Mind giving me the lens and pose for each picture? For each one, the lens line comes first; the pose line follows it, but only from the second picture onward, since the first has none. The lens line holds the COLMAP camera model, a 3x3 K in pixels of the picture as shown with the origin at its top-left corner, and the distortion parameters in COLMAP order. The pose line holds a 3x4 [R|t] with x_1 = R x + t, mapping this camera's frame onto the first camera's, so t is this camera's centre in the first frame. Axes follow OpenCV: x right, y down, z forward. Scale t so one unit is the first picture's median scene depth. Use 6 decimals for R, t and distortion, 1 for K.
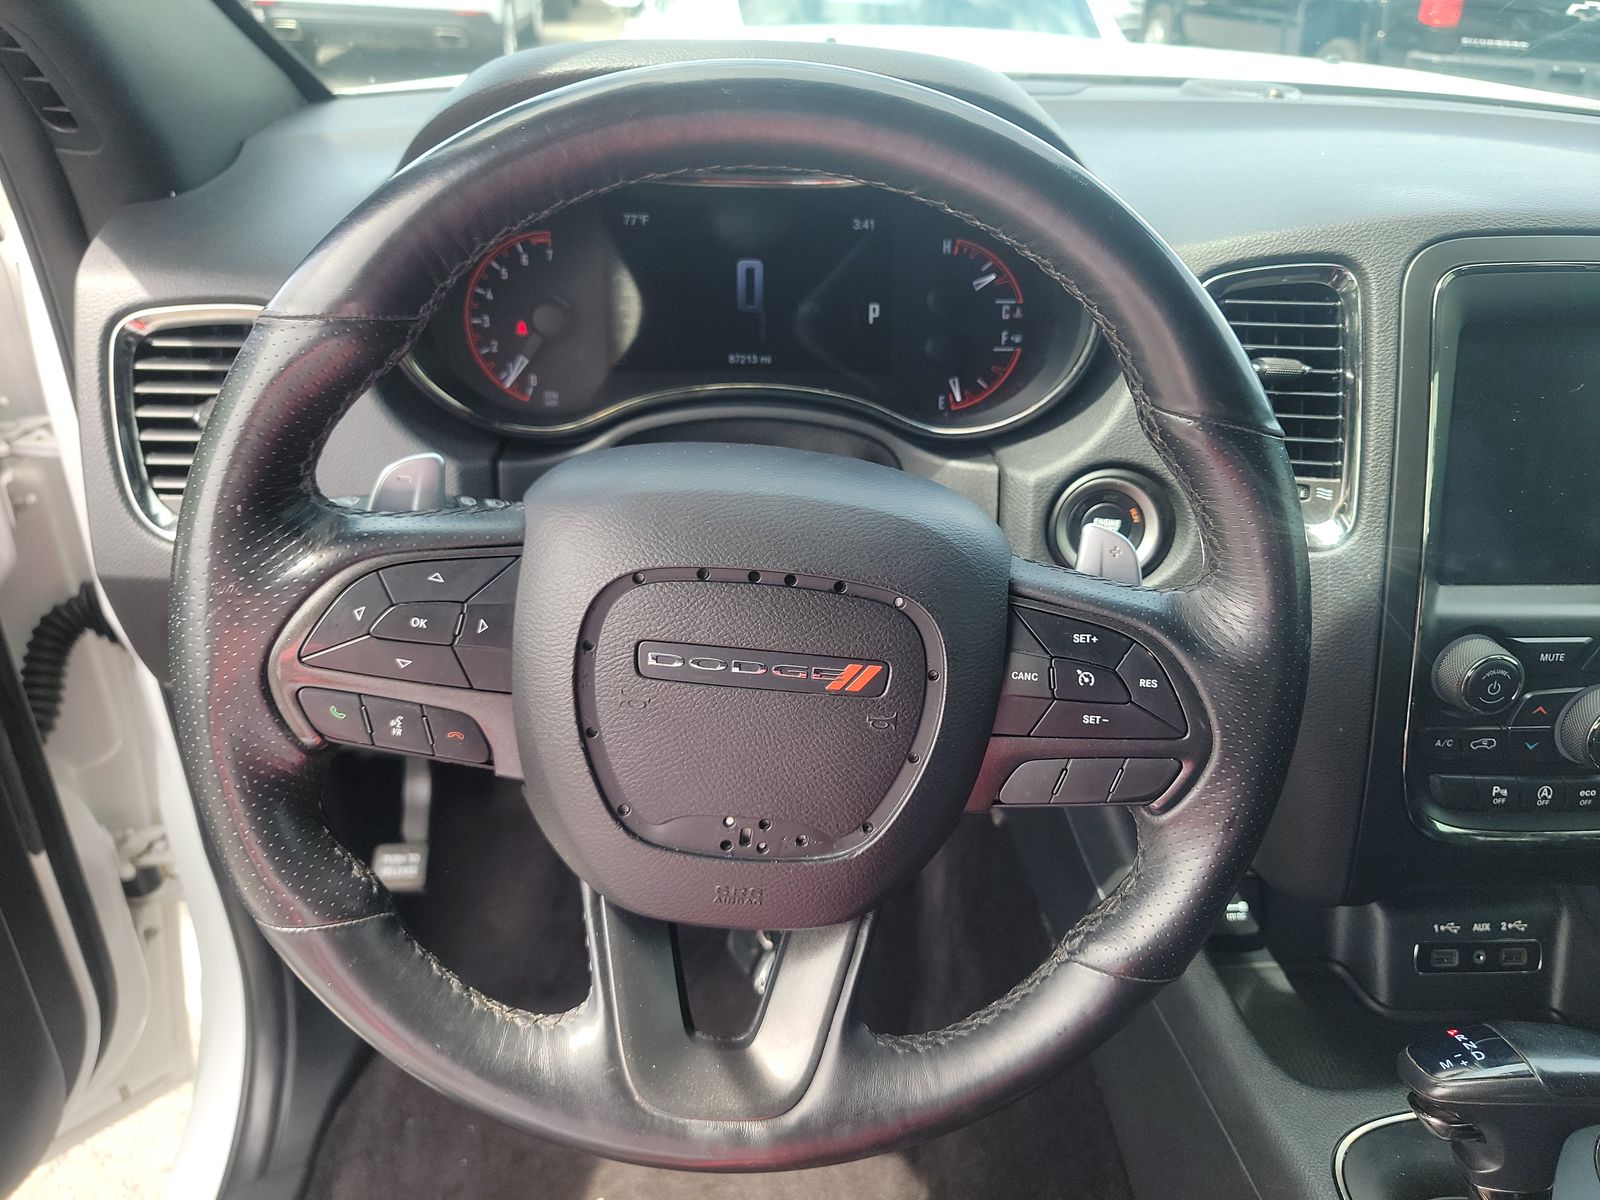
lens RADIAL K [[1101.4, 0, 796.0], [0, 1101.4, 594.0], [0, 0, 1]] dist [0.029150, -0.036881]
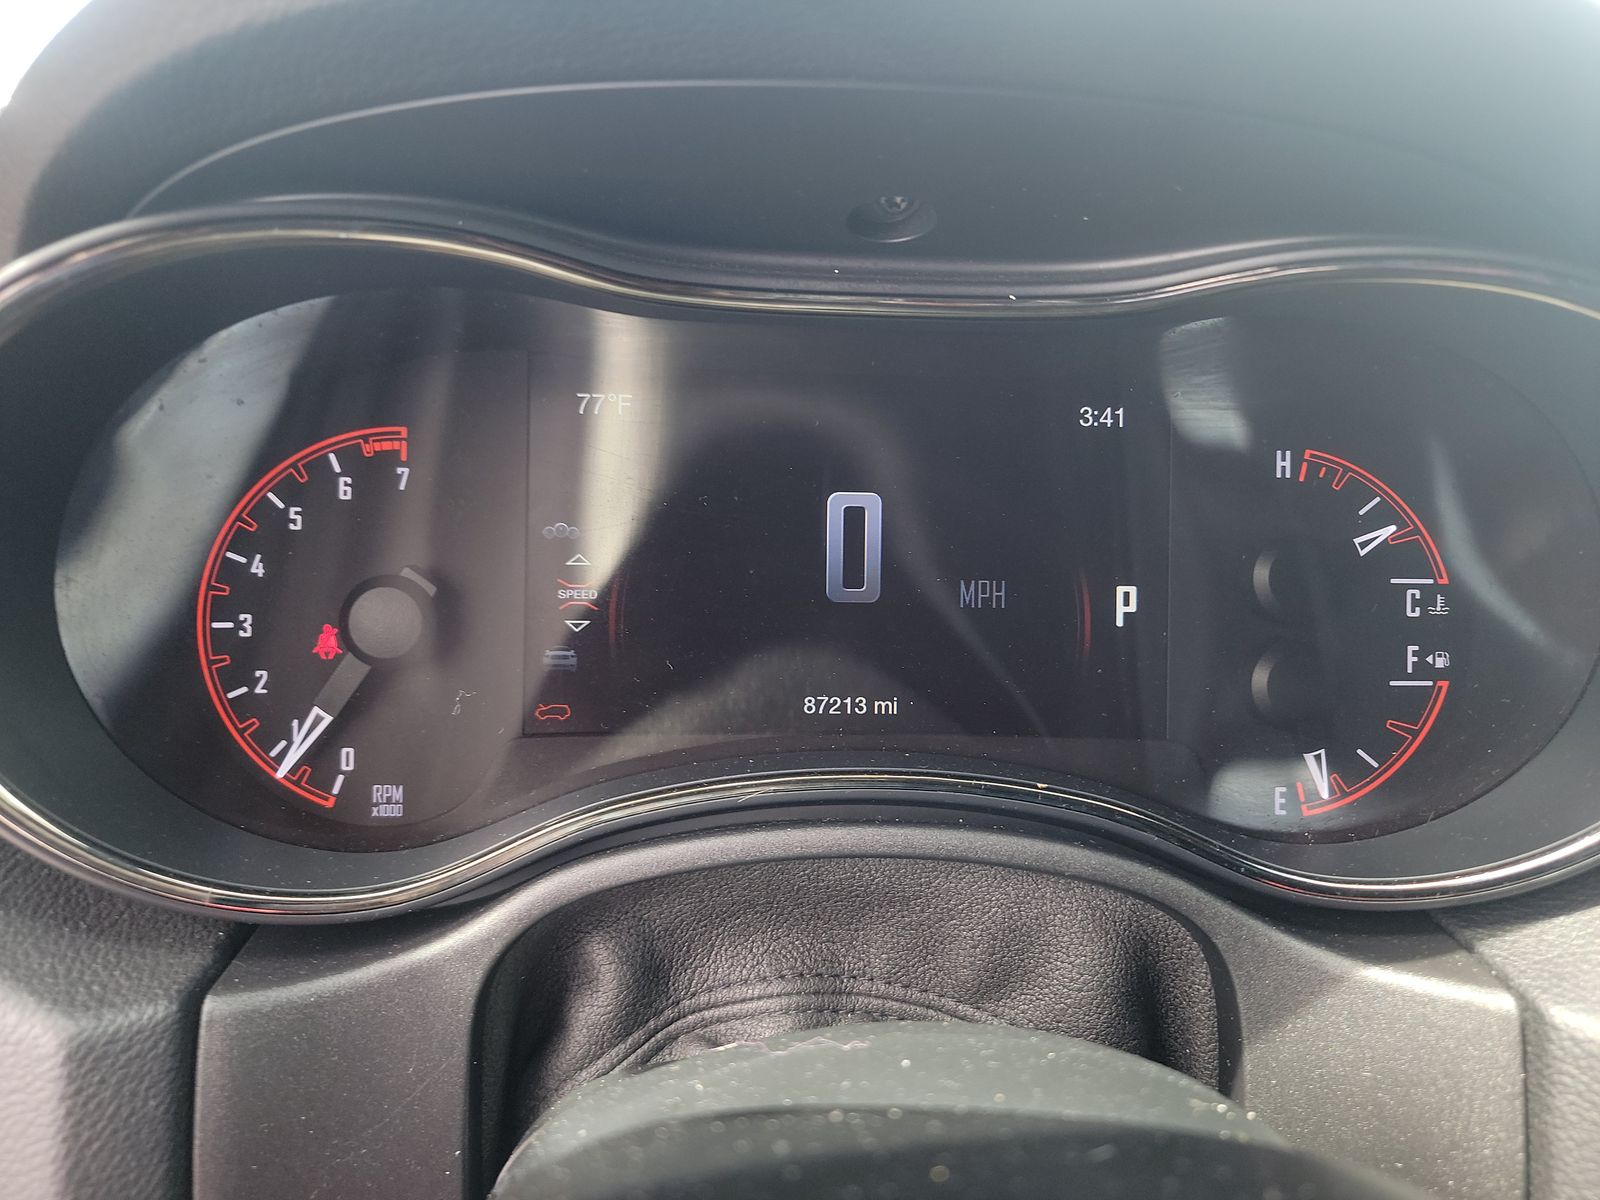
lens RADIAL K [[1101.4, 0, 789.6], [0, 1101.4, 602.6], [0, 0, 1]] dist [0.029150, -0.036881]
pose [[0.999989, 0.001009, 0.004643, -0.072280], [0.000075, 0.973712, -0.227782, -0.161018], [-0.004750, 0.227780, 0.973701, 0.591841]]
